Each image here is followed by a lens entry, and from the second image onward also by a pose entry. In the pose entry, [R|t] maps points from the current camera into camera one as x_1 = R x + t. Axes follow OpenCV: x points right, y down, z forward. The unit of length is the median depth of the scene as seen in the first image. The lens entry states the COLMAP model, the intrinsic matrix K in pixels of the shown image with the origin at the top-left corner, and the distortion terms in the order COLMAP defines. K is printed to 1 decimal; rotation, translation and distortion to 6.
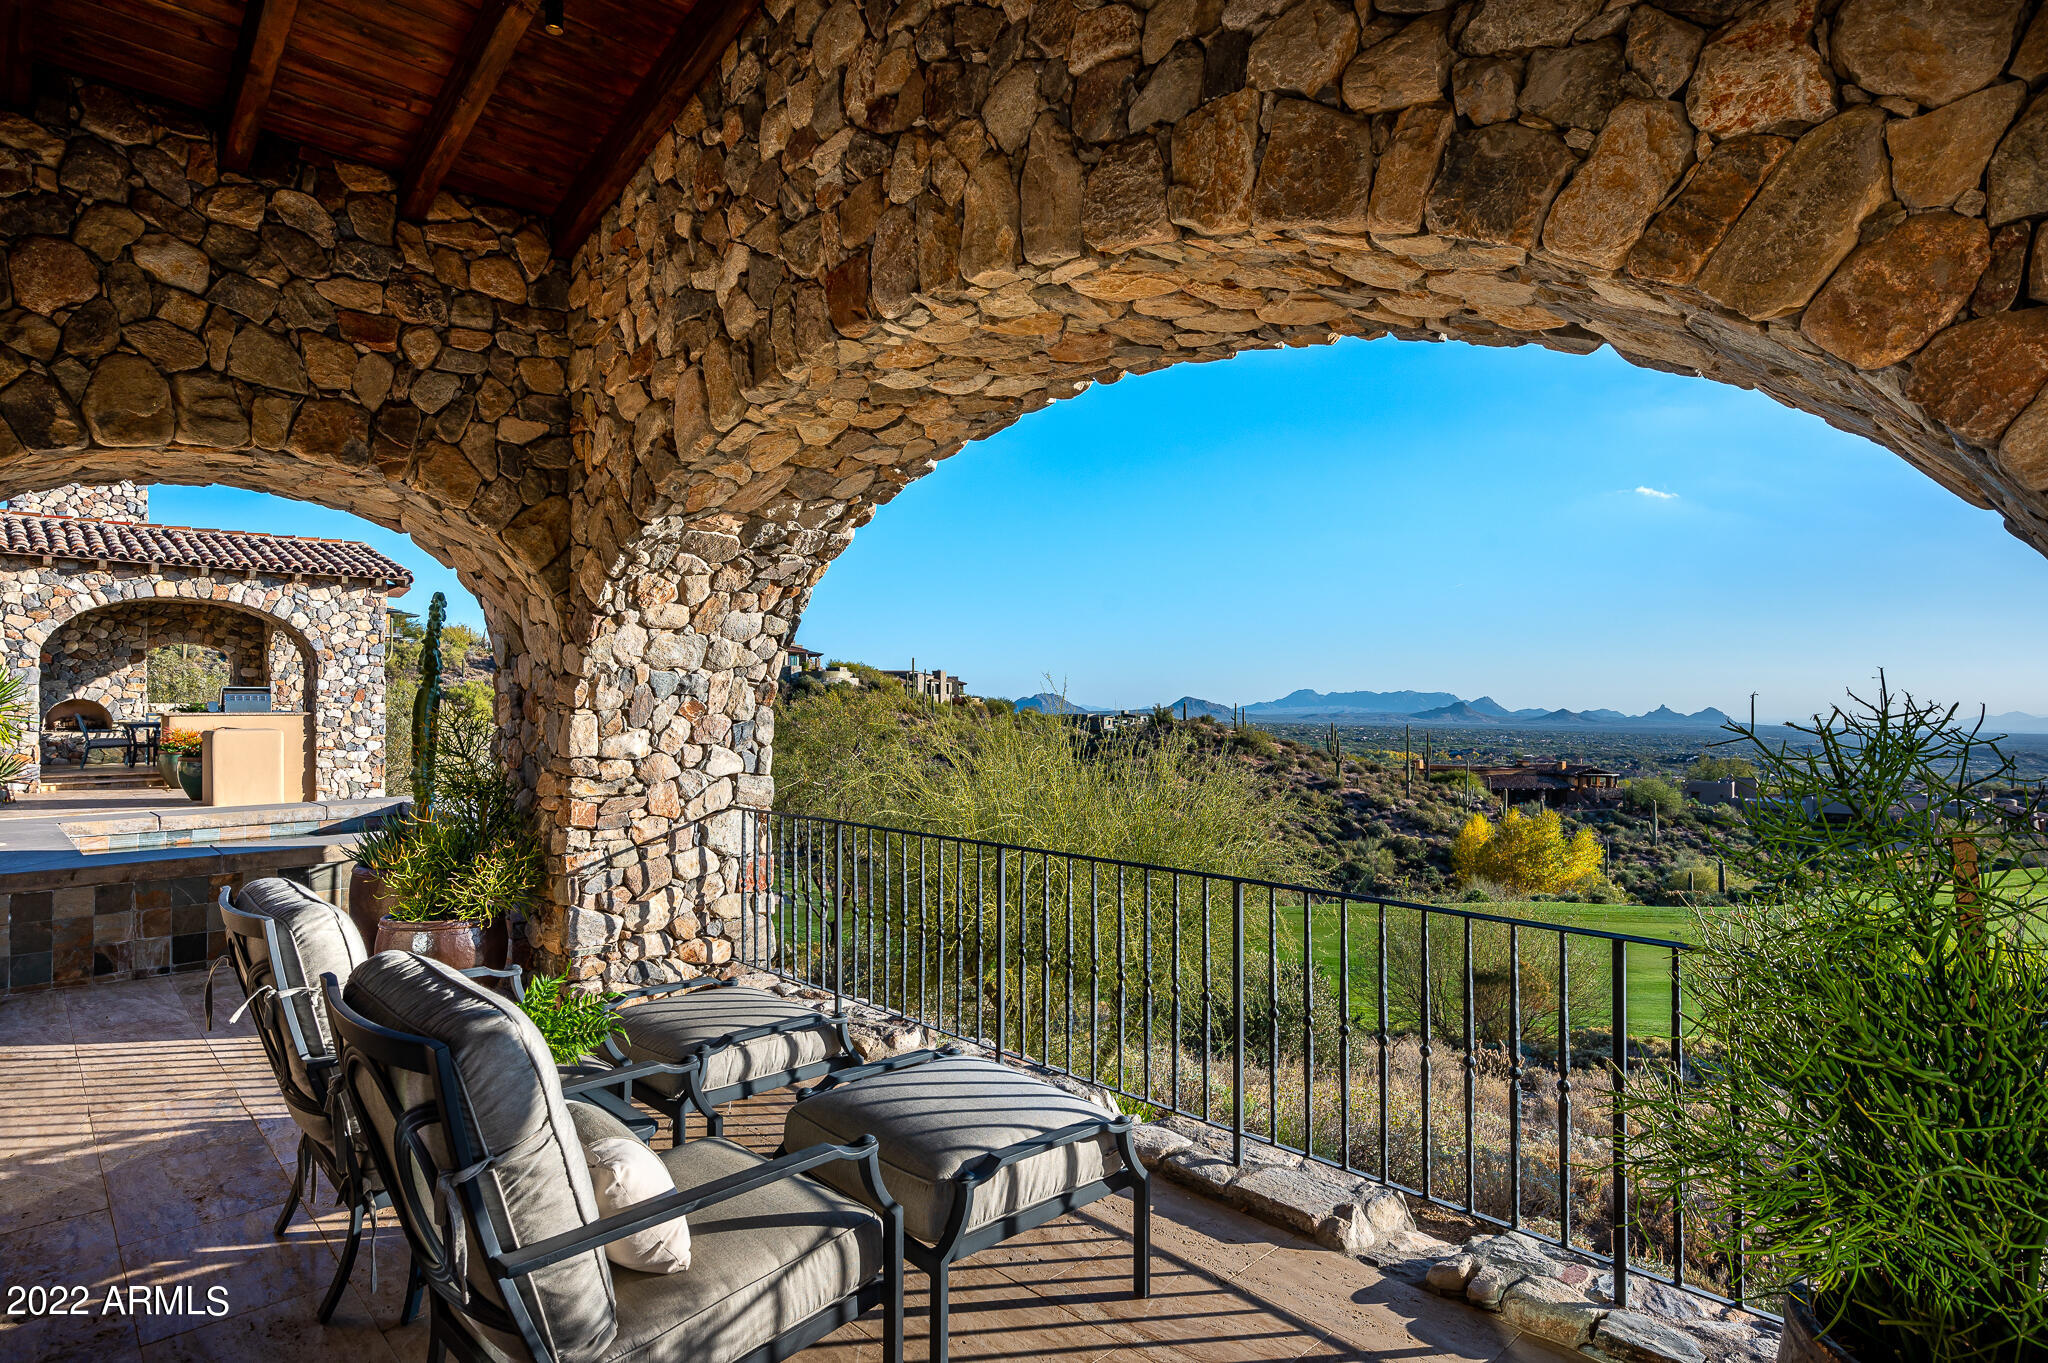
lens RADIAL K [[1084.3, 0, 1024.5], [0, 1084.3, 688.2], [0, 0, 1]] dist [0.007324, -0.000198]
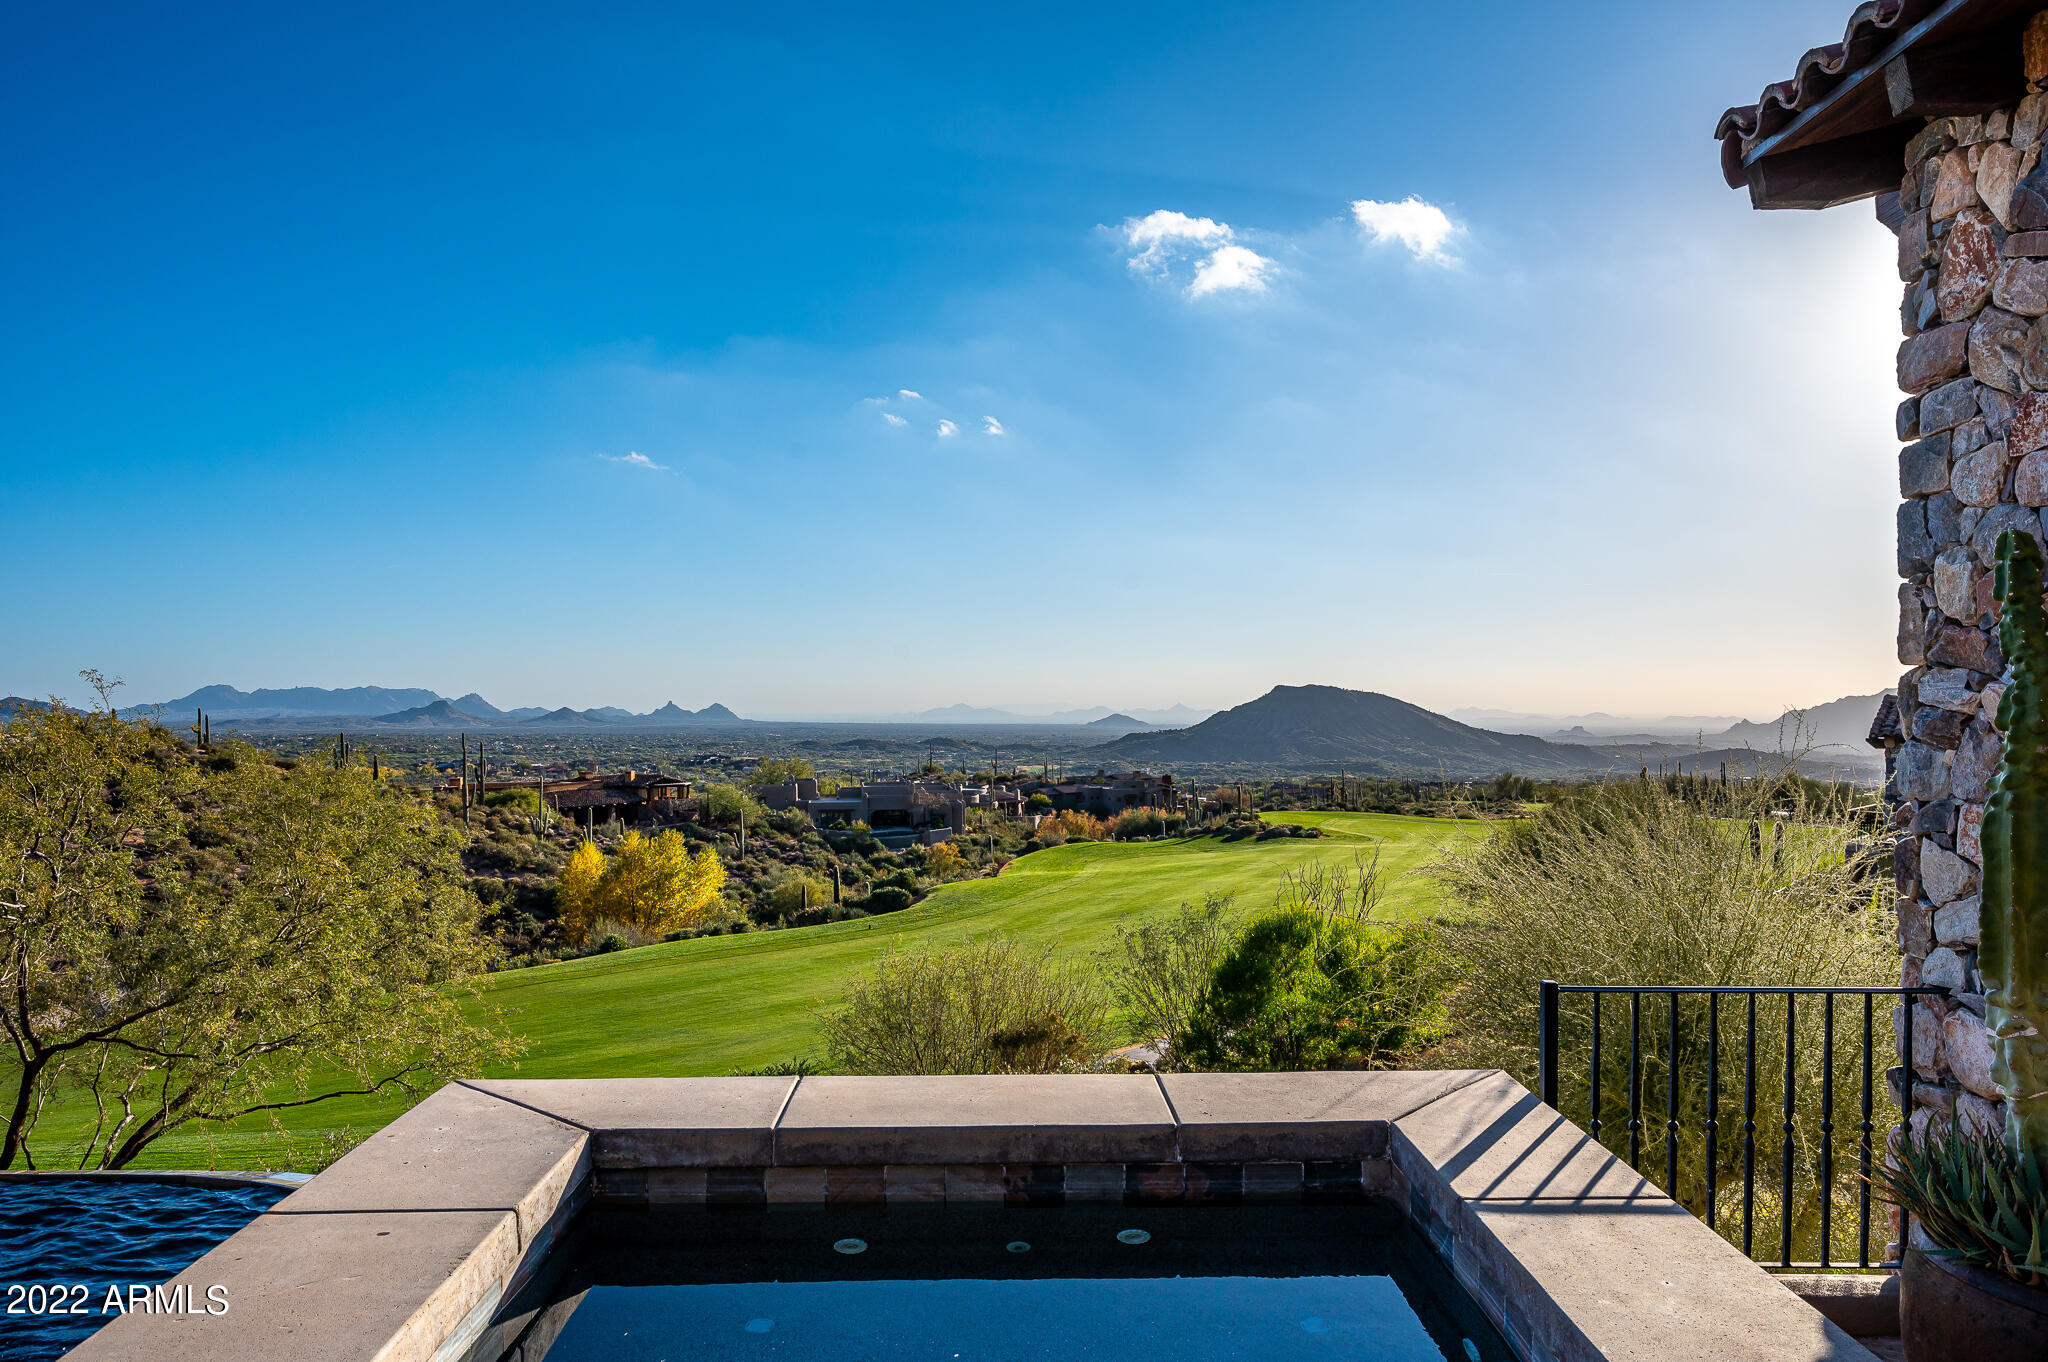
lens RADIAL K [[1353.0, 0, 1016.8], [0, 1353.0, 741.8], [0, 0, 1]] dist [-0.001628, 0.009042]
pose [[0.694097, -0.032141, 0.719164, -0.412592], [0.000772, 0.999035, 0.043903, -0.014183], [-0.719882, -0.029917, 0.693452, 0.347059]]
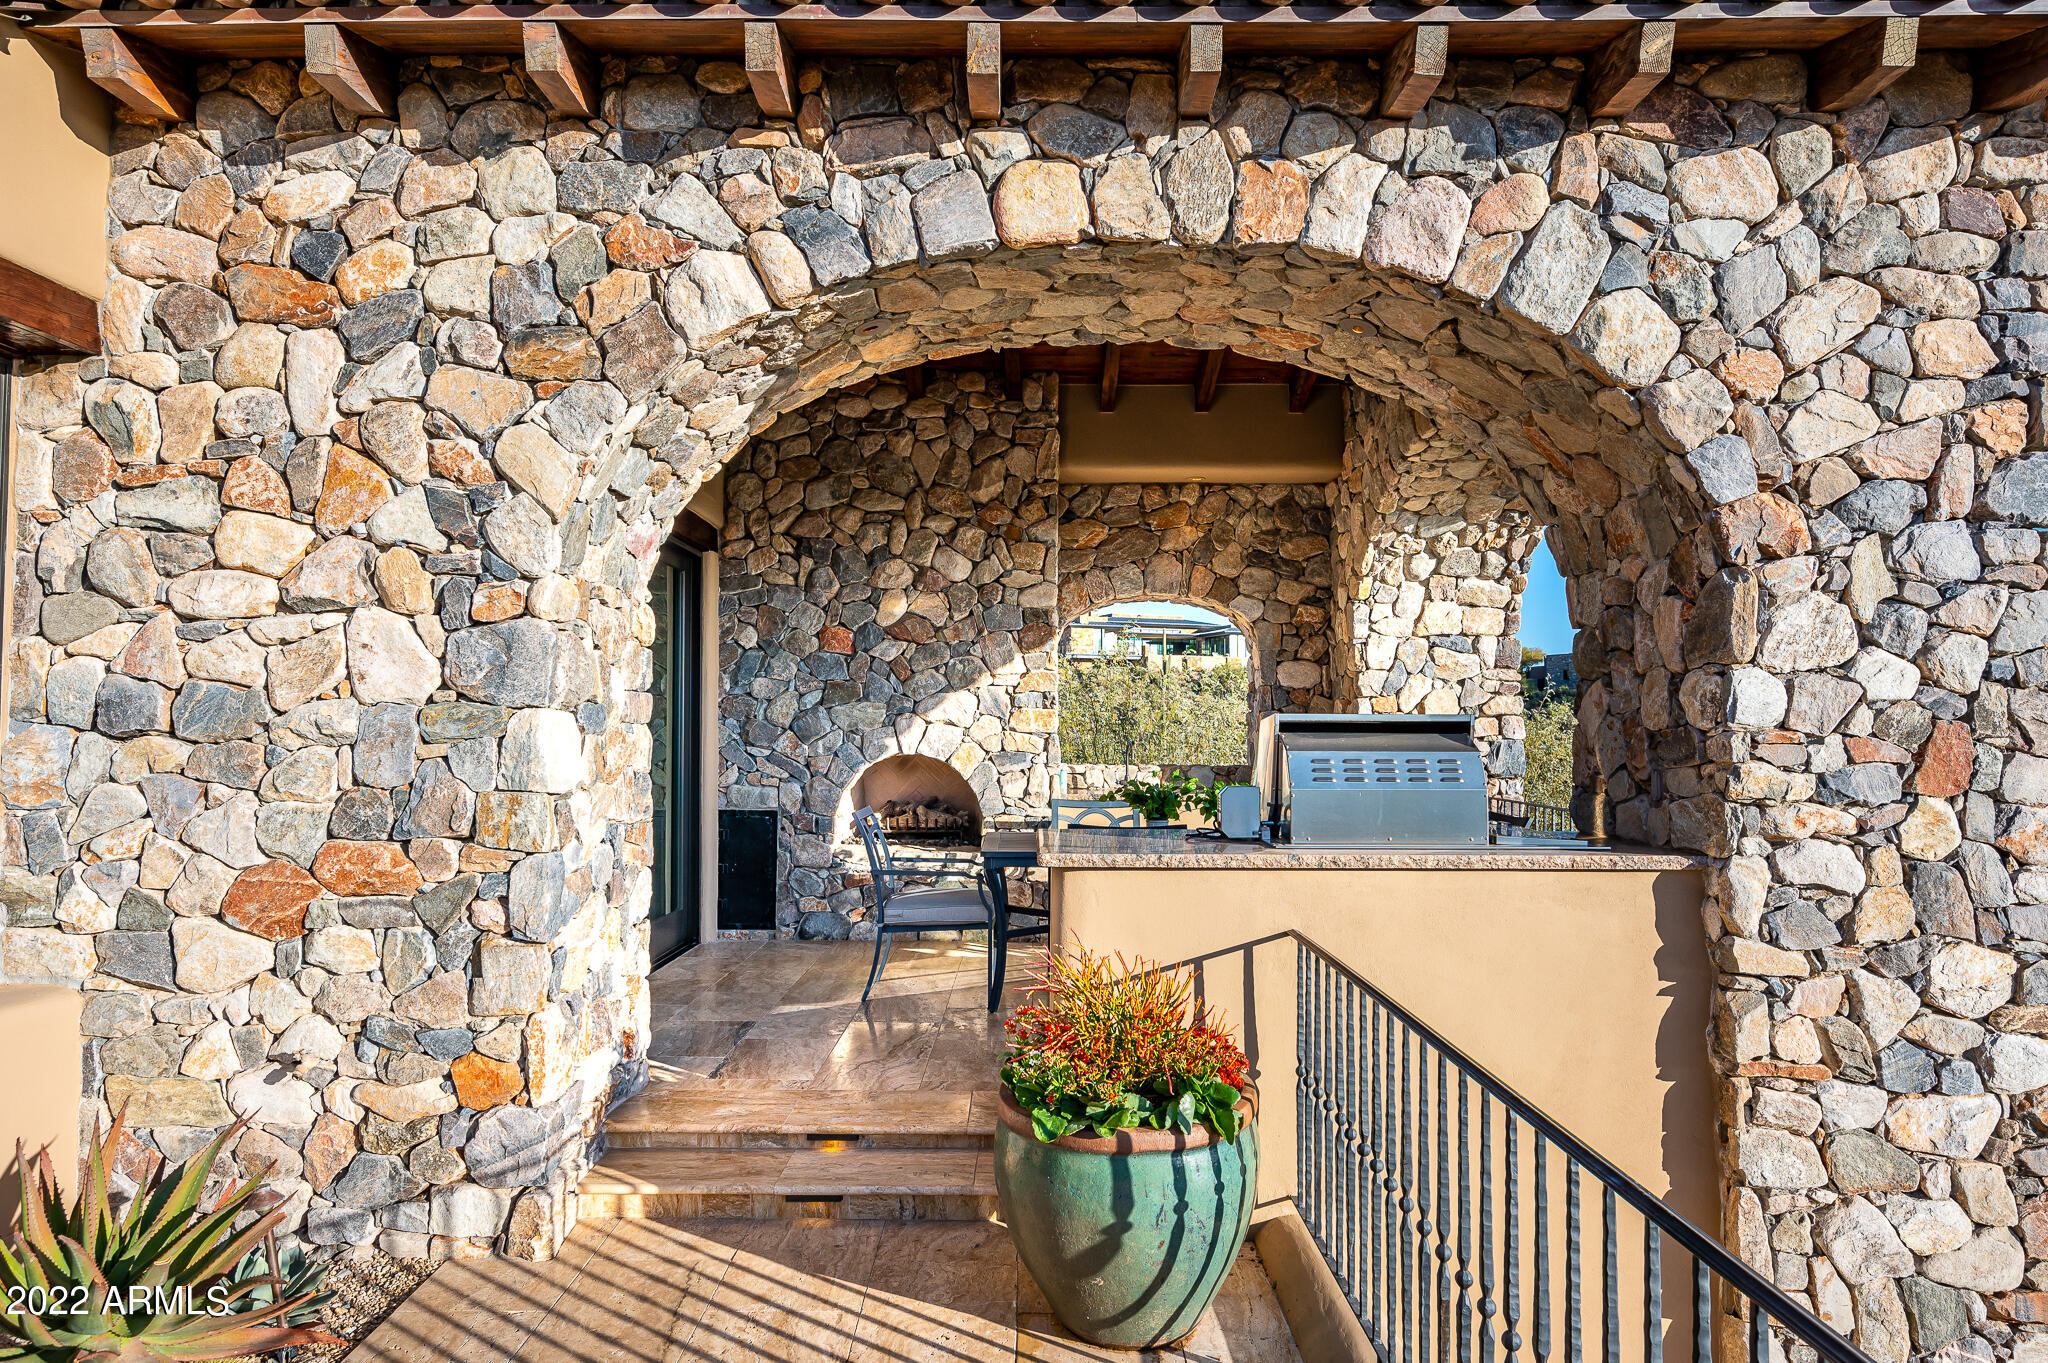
lens RADIAL K [[1211.4, 0, 1042.2], [0, 1211.4, 673.5], [0, 0, 1]] dist [-0.009644, -0.000244]
pose [[0.725485, -0.031649, -0.687510, -0.656601], [0.005536, 0.999178, -0.040155, -0.000177], [0.688216, 0.025326, 0.725064, 0.863619]]
